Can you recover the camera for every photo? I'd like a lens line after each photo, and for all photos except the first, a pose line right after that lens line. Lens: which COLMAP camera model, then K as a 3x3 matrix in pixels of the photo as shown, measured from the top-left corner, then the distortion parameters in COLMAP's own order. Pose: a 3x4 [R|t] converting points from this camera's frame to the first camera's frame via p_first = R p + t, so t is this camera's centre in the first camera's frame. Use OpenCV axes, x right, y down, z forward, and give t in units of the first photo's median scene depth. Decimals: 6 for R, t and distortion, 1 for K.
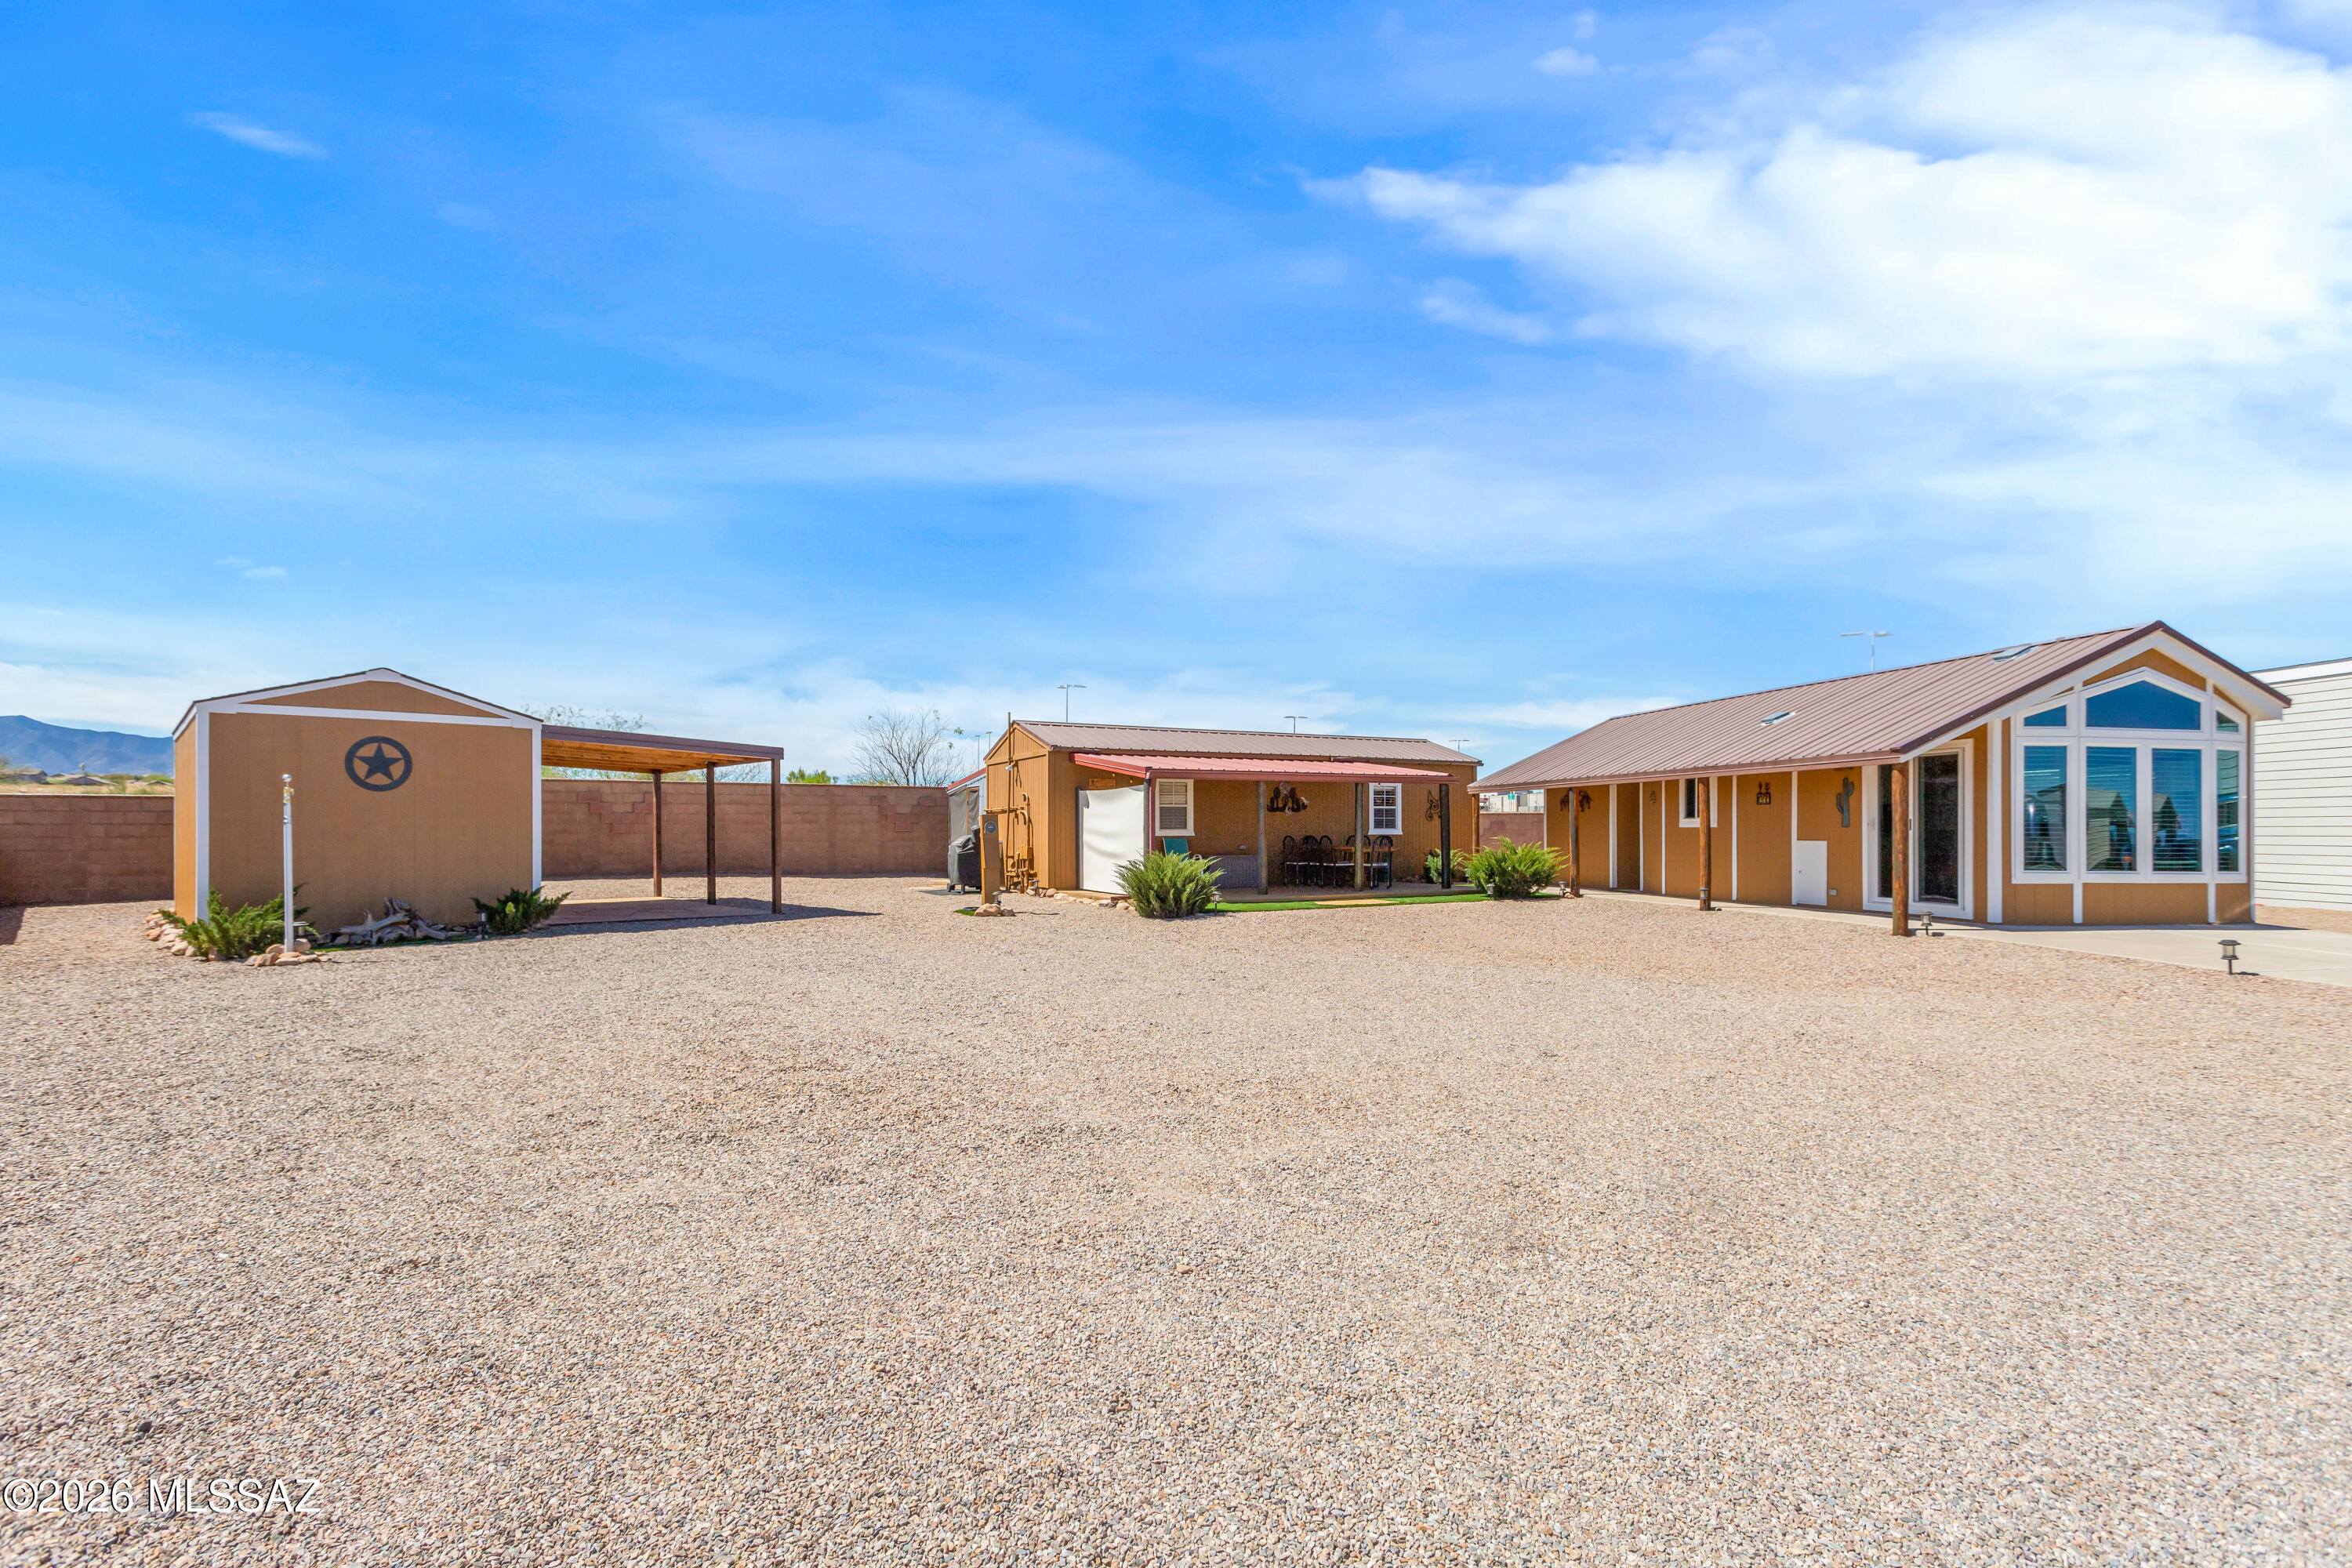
lens RADIAL K [[1132.7, 0, 1173.9], [0, 1132.7, 797.3], [0, 0, 1]] dist [-0.006915, 0.002215]
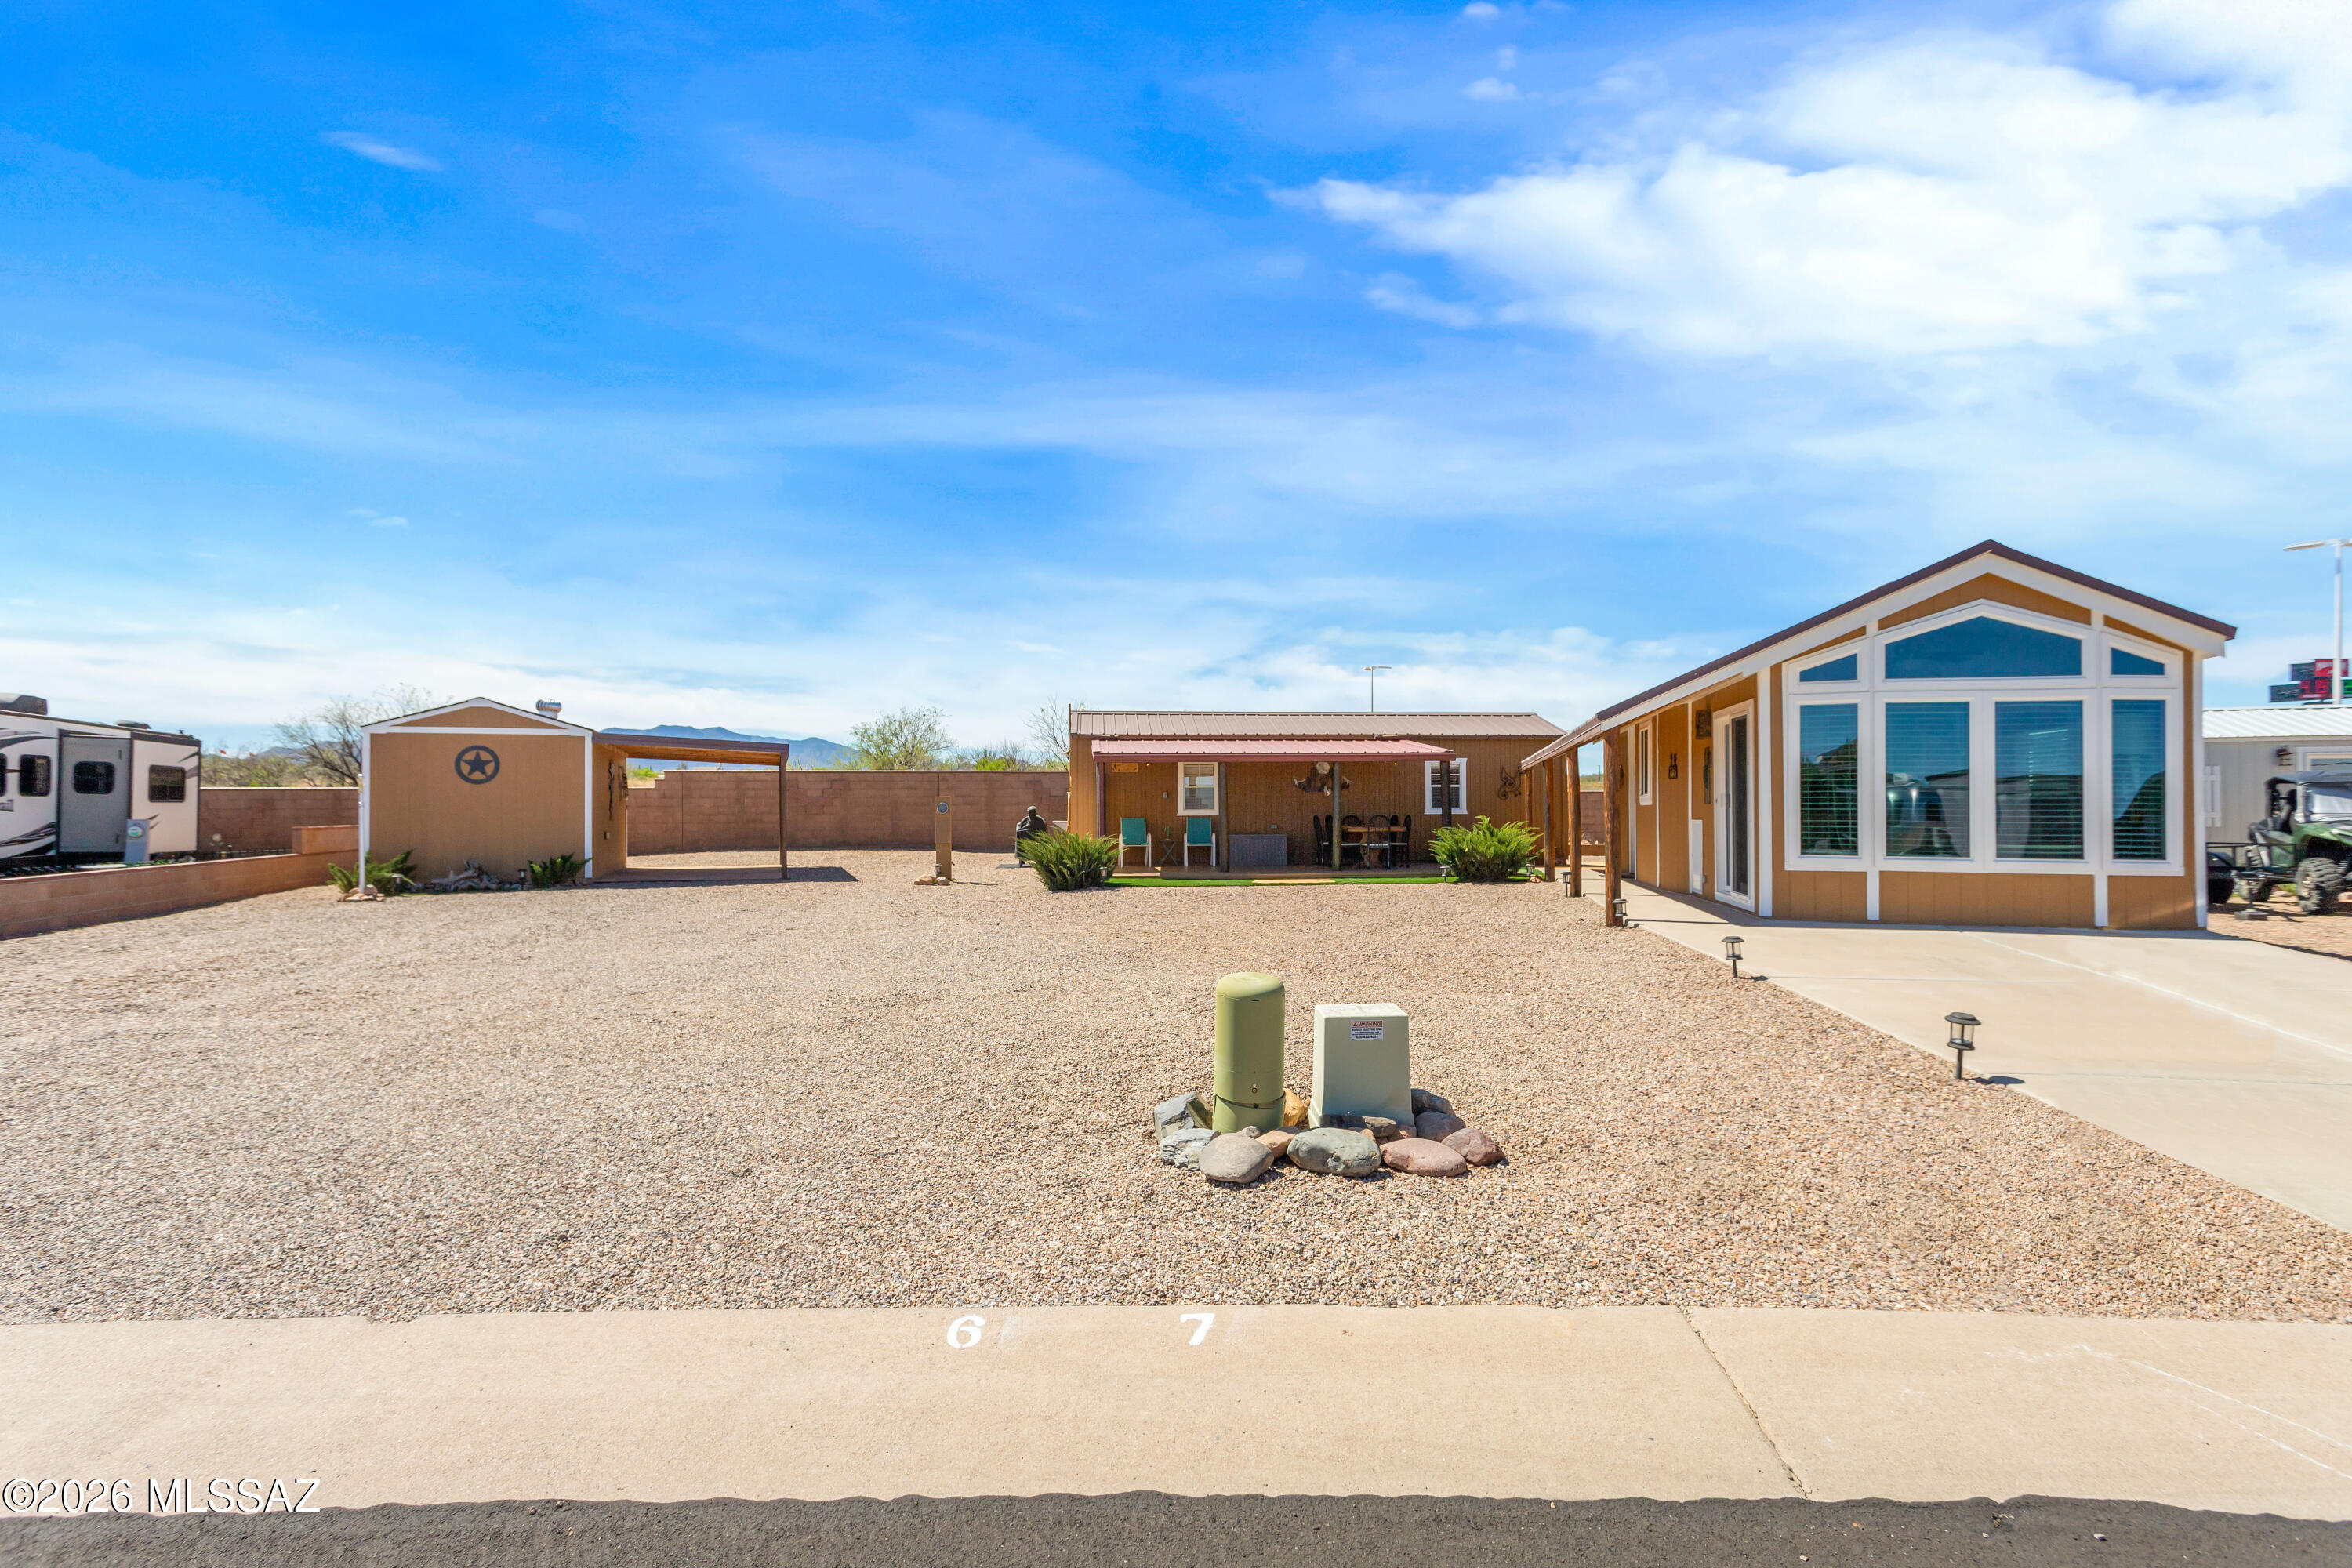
lens RADIAL K [[1132.7, 0, 1167.4], [0, 1132.7, 791.1], [0, 0, 1]] dist [-0.006915, 0.002215]
pose [[0.916930, -0.009891, -0.398924, 0.644933], [0.014178, 0.999869, 0.007797, 0.004397], [0.398795, -0.012805, 0.916951, 0.045036]]
